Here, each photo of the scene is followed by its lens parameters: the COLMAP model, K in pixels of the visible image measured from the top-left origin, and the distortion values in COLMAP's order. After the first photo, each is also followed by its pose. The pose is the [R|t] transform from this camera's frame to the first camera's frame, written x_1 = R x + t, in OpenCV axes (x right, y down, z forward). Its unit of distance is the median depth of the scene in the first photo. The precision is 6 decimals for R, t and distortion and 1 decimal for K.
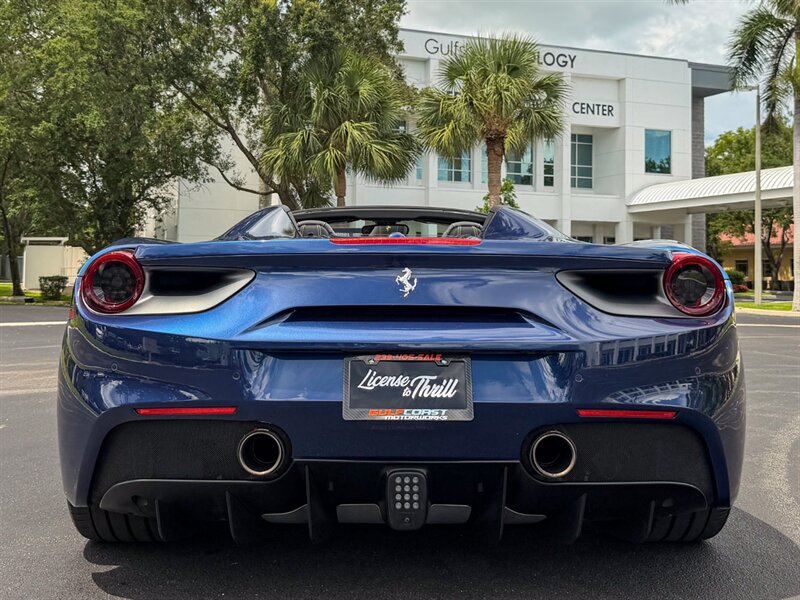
lens RADIAL K [[955.9, 0, 343.4], [0, 955.9, 254.5], [0, 0, 1]] dist [0.071664, 0.000000]
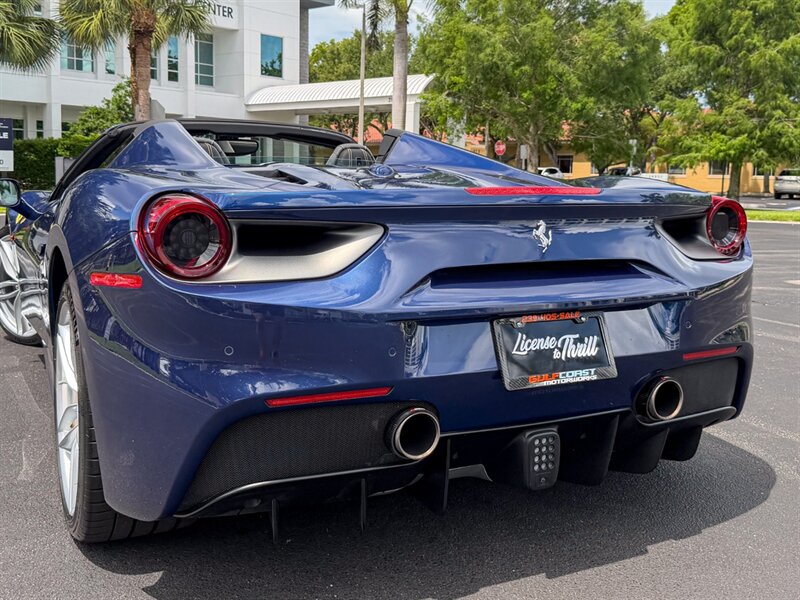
lens RADIAL K [[866.3, 0, 375.8], [0, 866.3, 299.7], [0, 0, 1]] dist [0.060604, 0.000000]
pose [[0.889849, -0.061838, 0.452044, -0.227925], [-0.018494, 0.985070, 0.171158, -0.025044], [-0.455879, -0.160665, 0.875420, 0.162373]]
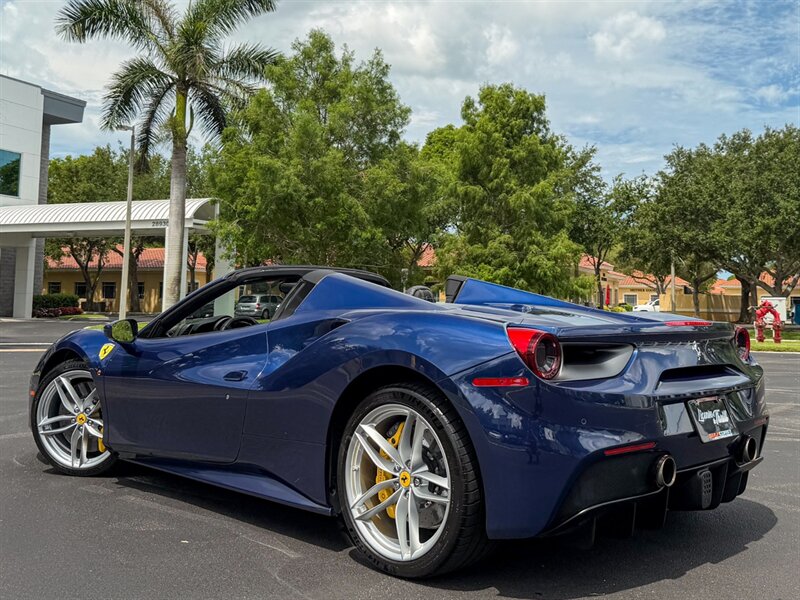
lens RADIAL K [[955.9, 0, 415.3], [0, 955.9, 222.6], [0, 0, 1]] dist [0.071664, 0.000000]
pose [[0.681380, 0.057984, 0.729629, -0.687175], [-0.020963, 0.997994, -0.059734, -0.036251], [-0.731629, 0.025406, 0.681229, 0.131219]]
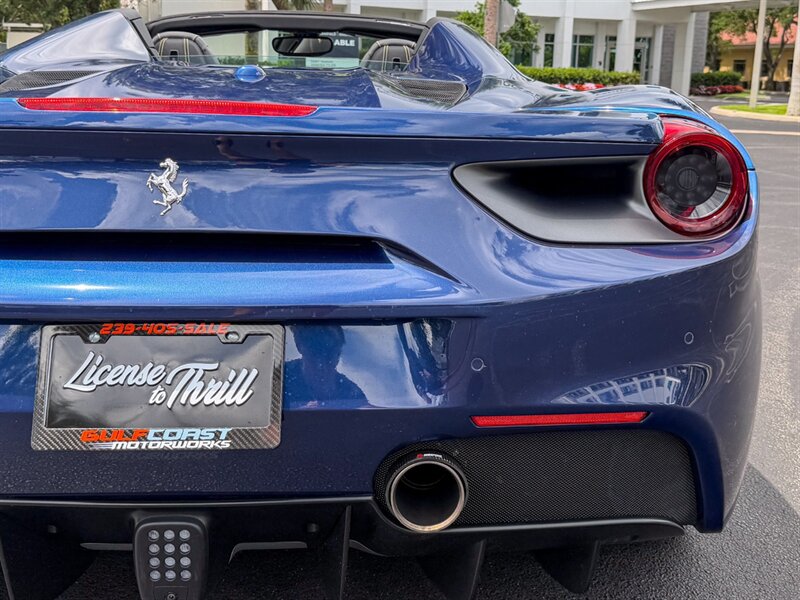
lens RADIAL K [[932.8, 0, 397.5], [0, 932.8, 249.3], [0, 0, 1]] dist [0.032306, 0.000000]
pose [[0.998809, -0.001134, 0.048769, 0.083532], [-0.009117, 0.977775, 0.209457, -0.022367], [-0.047923, -0.209652, 0.976601, 0.238675]]
